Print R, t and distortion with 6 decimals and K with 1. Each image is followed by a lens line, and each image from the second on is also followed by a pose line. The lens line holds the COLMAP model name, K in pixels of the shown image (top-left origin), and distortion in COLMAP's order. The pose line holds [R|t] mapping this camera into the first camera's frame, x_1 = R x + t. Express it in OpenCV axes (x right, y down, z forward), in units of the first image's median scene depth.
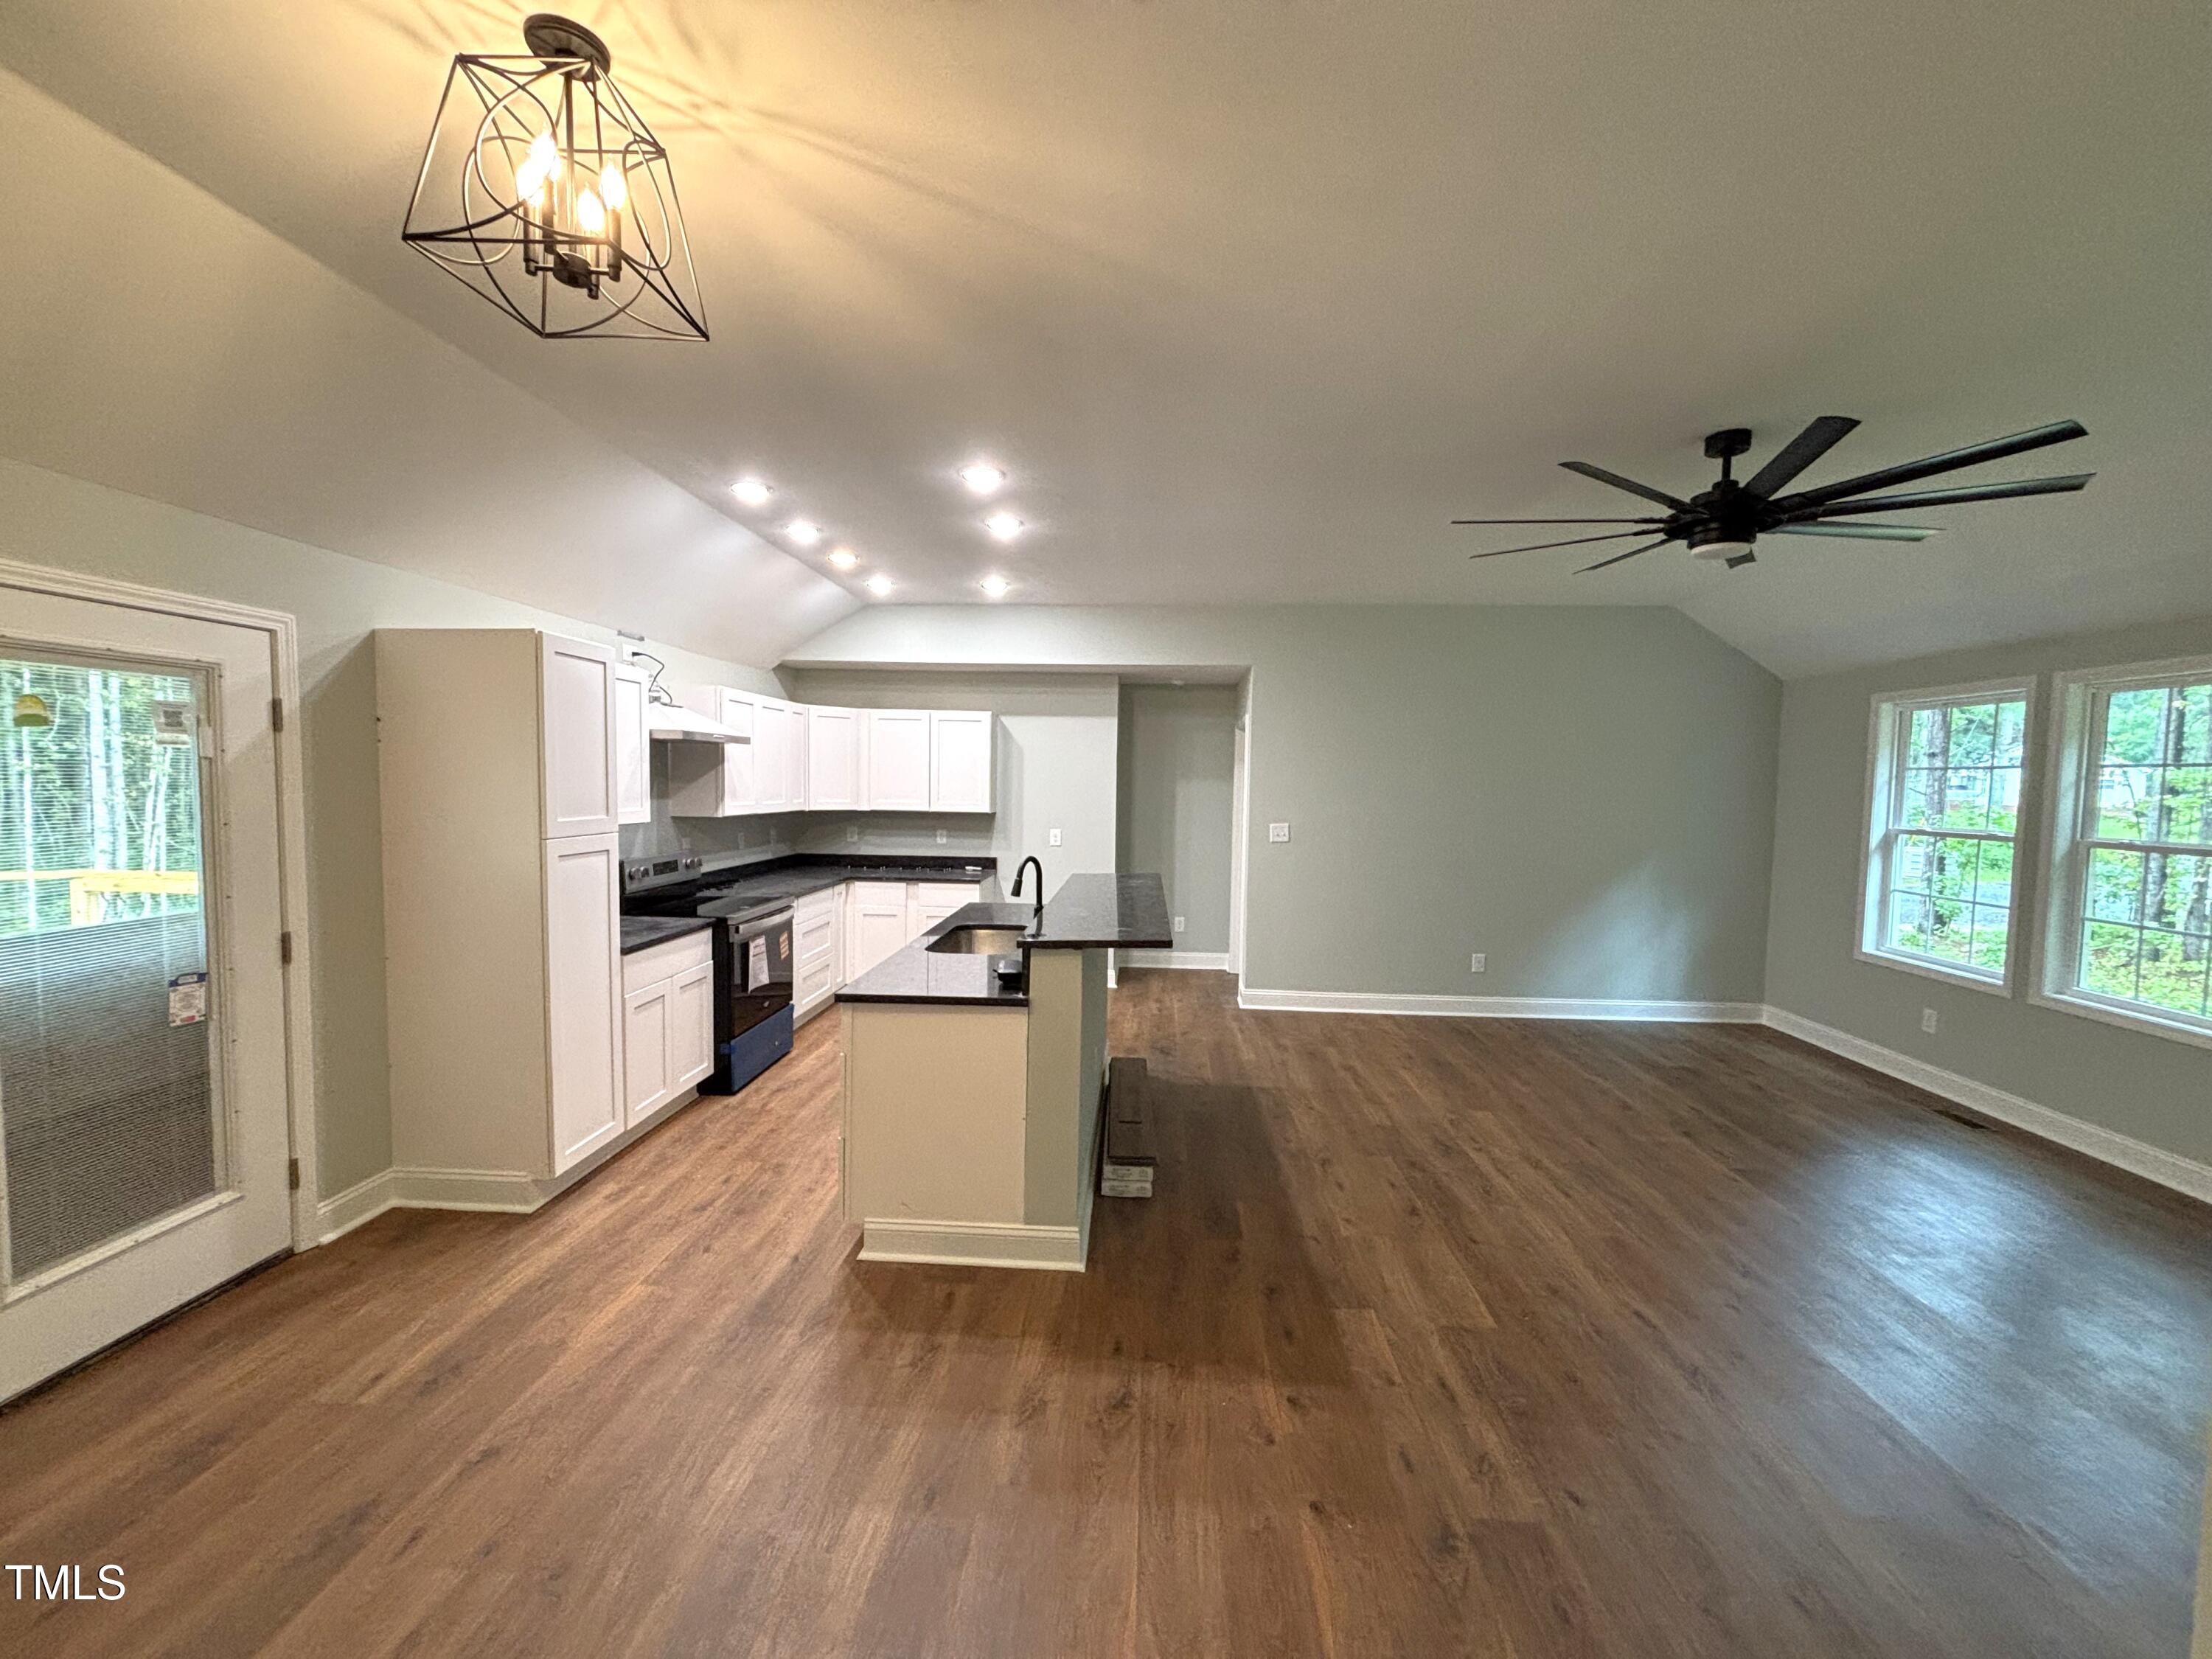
lens RADIAL K [[887.0, 0, 1104.6], [0, 887.0, 831.1], [0, 0, 1]] dist [0.000739, 0.002015]
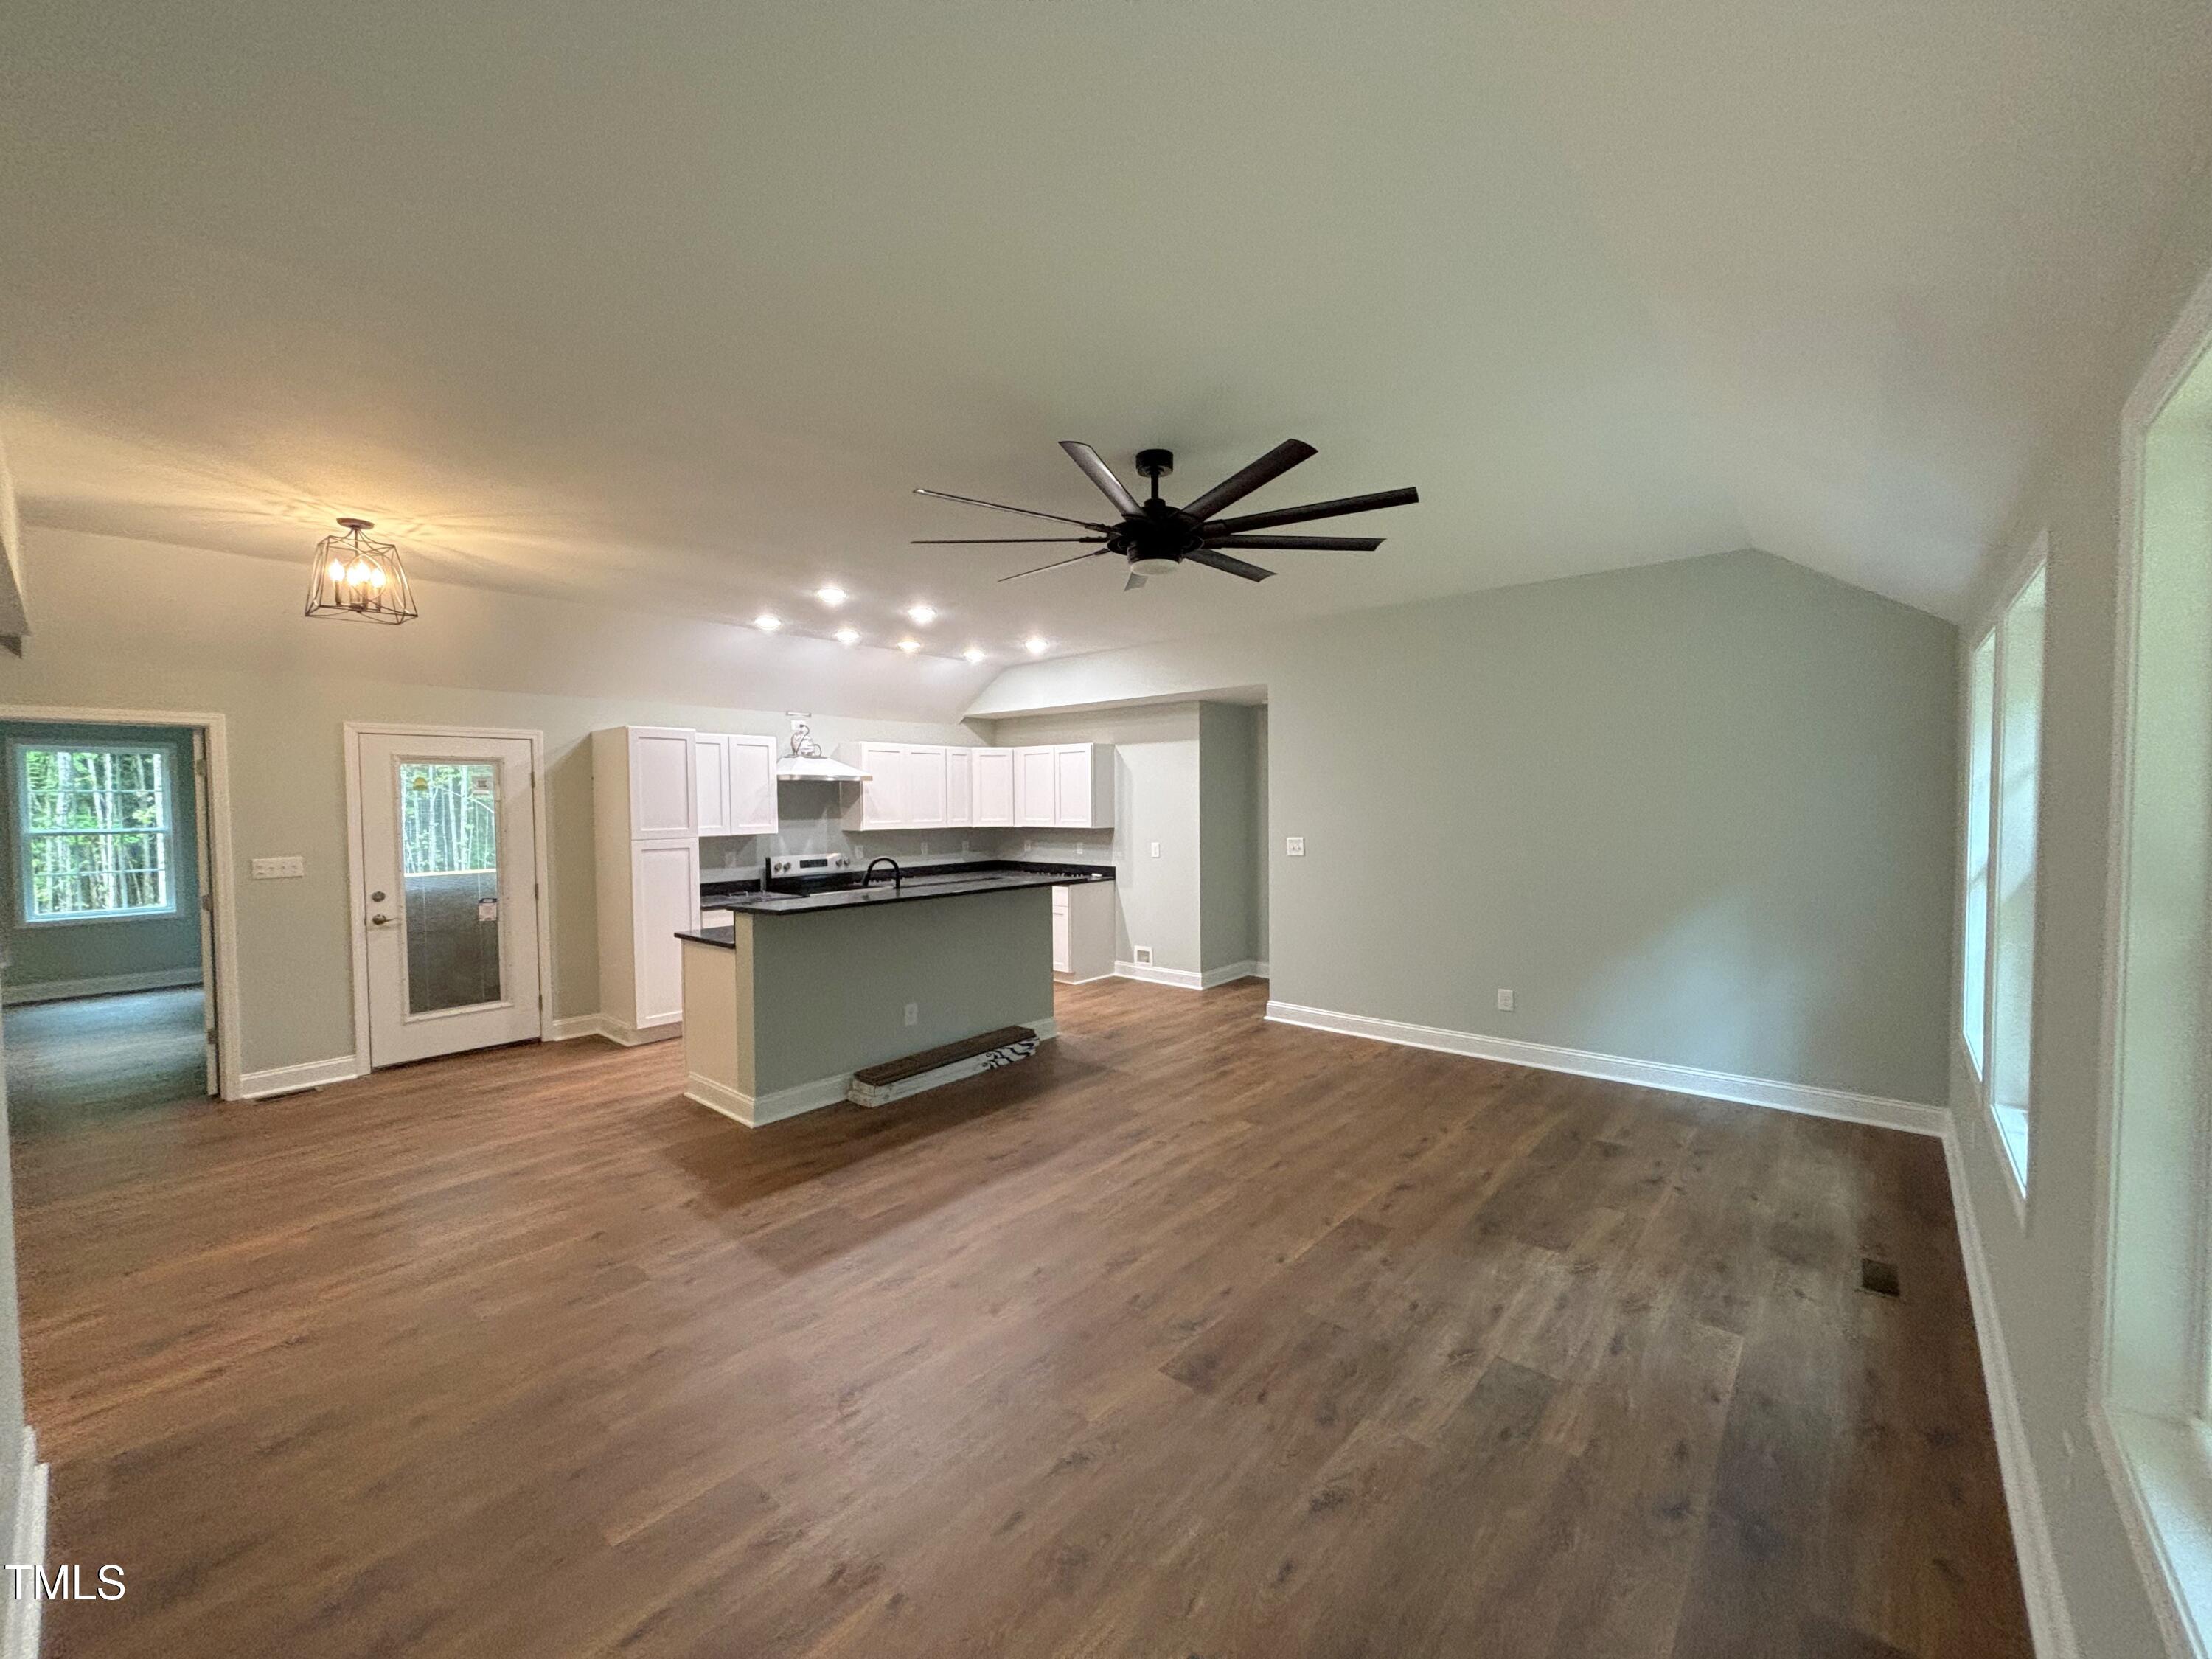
lens RADIAL K [[887.0, 0, 1104.2], [0, 887.0, 831.8], [0, 0, 1]] dist [0.000739, 0.002015]
pose [[0.791874, -0.002050, -0.610681, 0.931675], [-0.012435, 0.999733, -0.019481, 0.010930], [0.610557, 0.023021, 0.791637, 0.109962]]
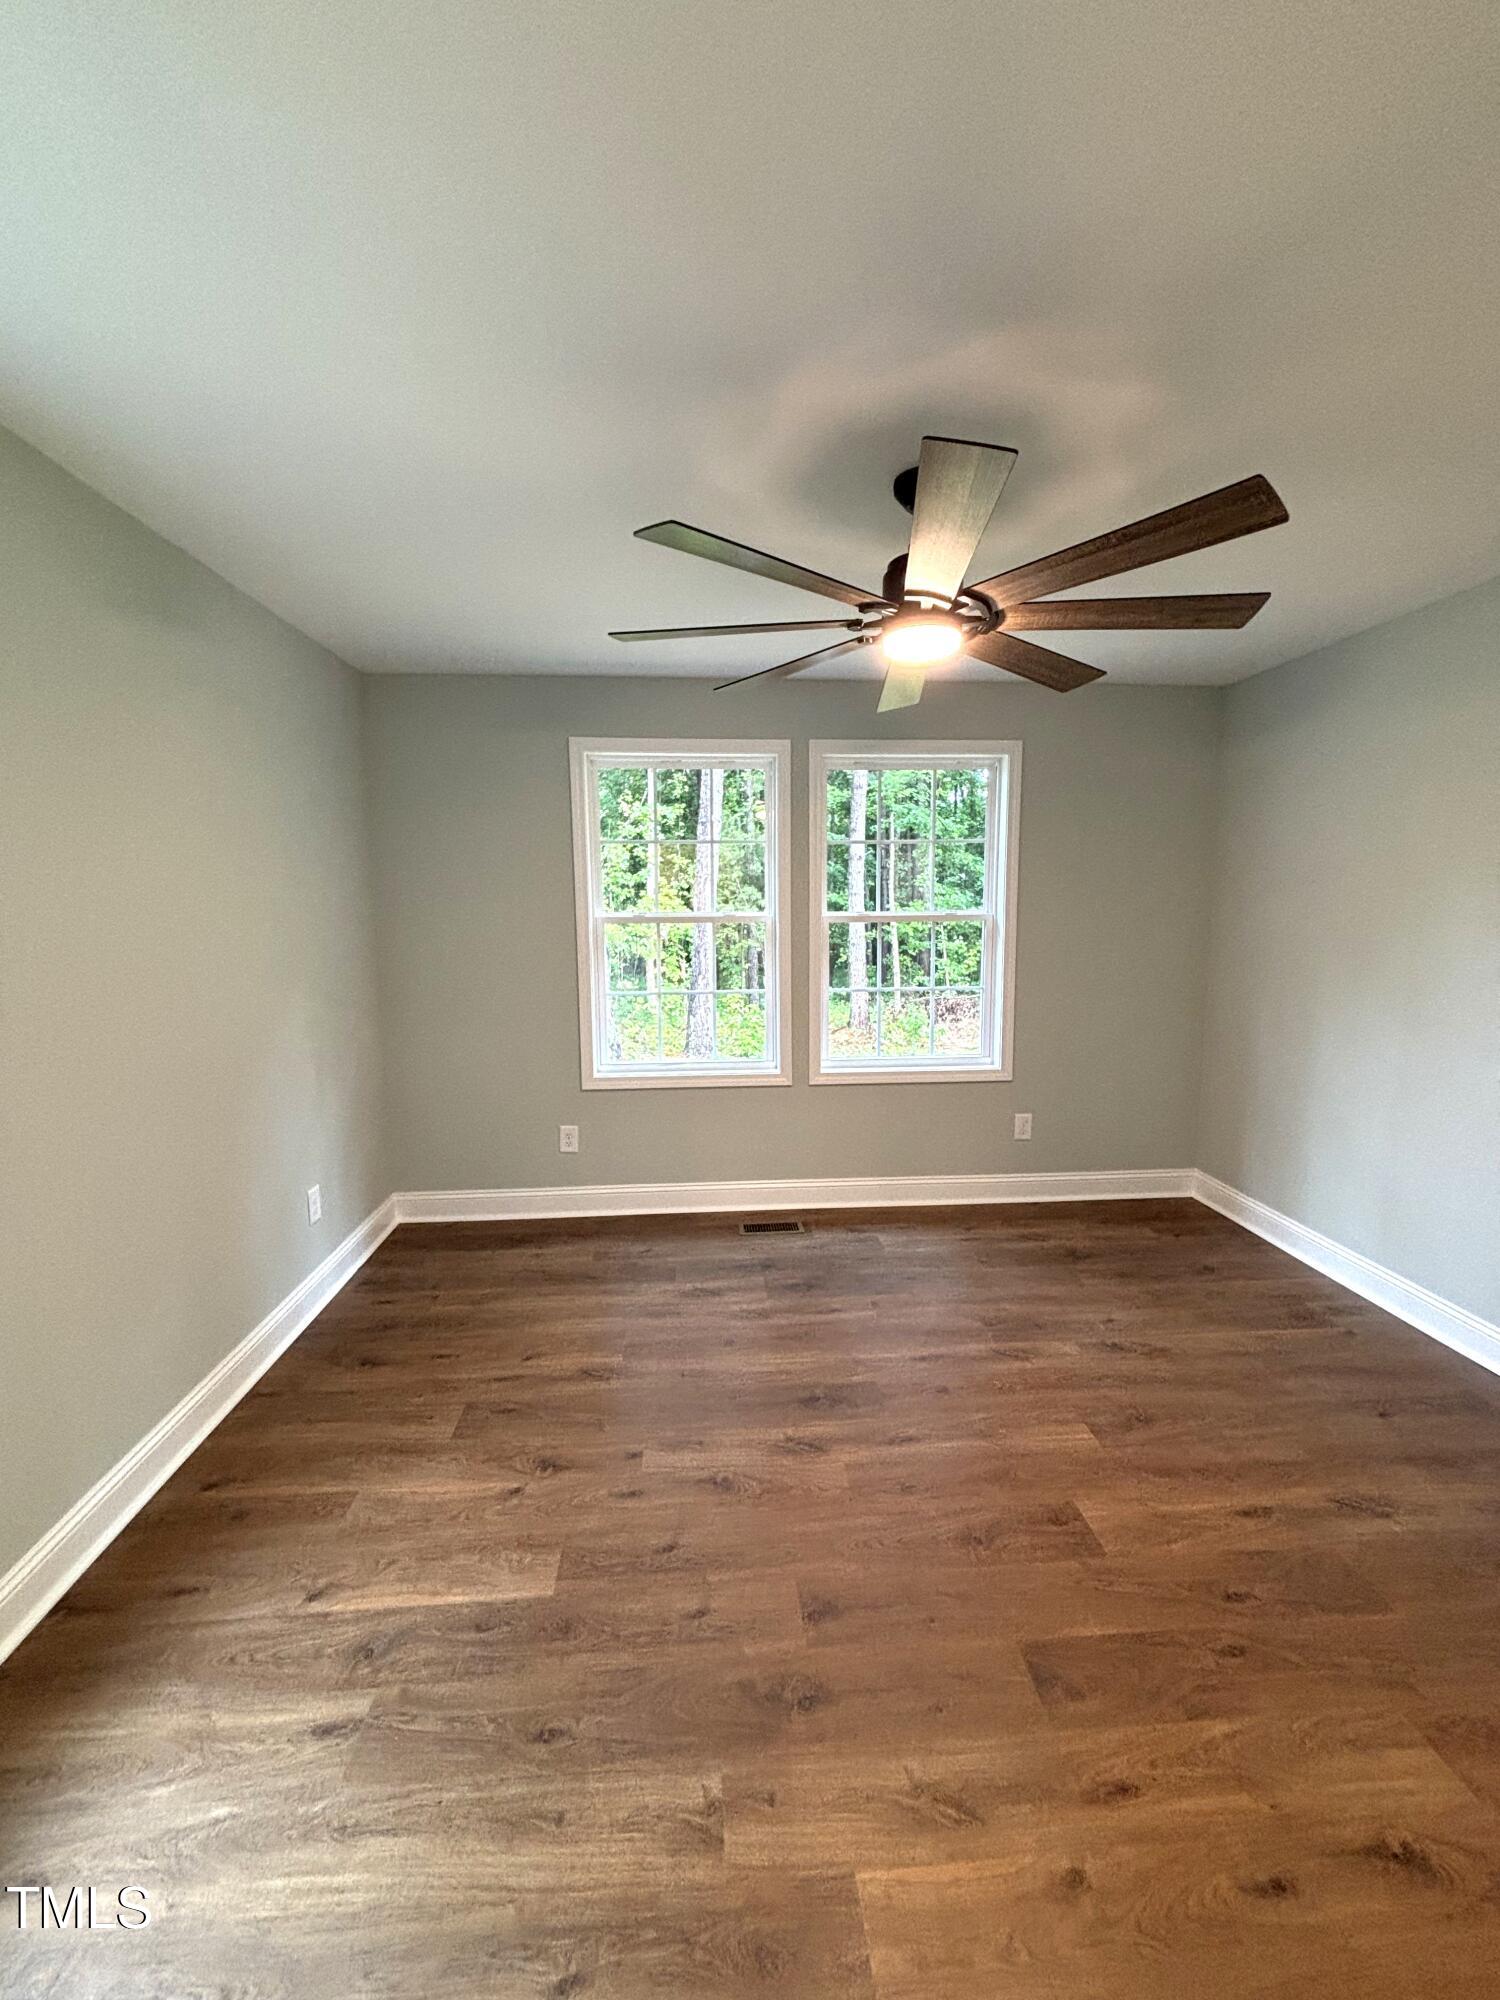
lens RADIAL K [[802.0, 0, 746.7], [0, 802.0, 1002.4], [0, 0, 1]] dist [0.000739, 0.002015]
pose [[-0.115227, -0.139455, 0.983501, 0.195199], [0.063949, 0.987001, 0.147443, -0.029648], [-0.991279, 0.079883, -0.104811, 1.151935]]
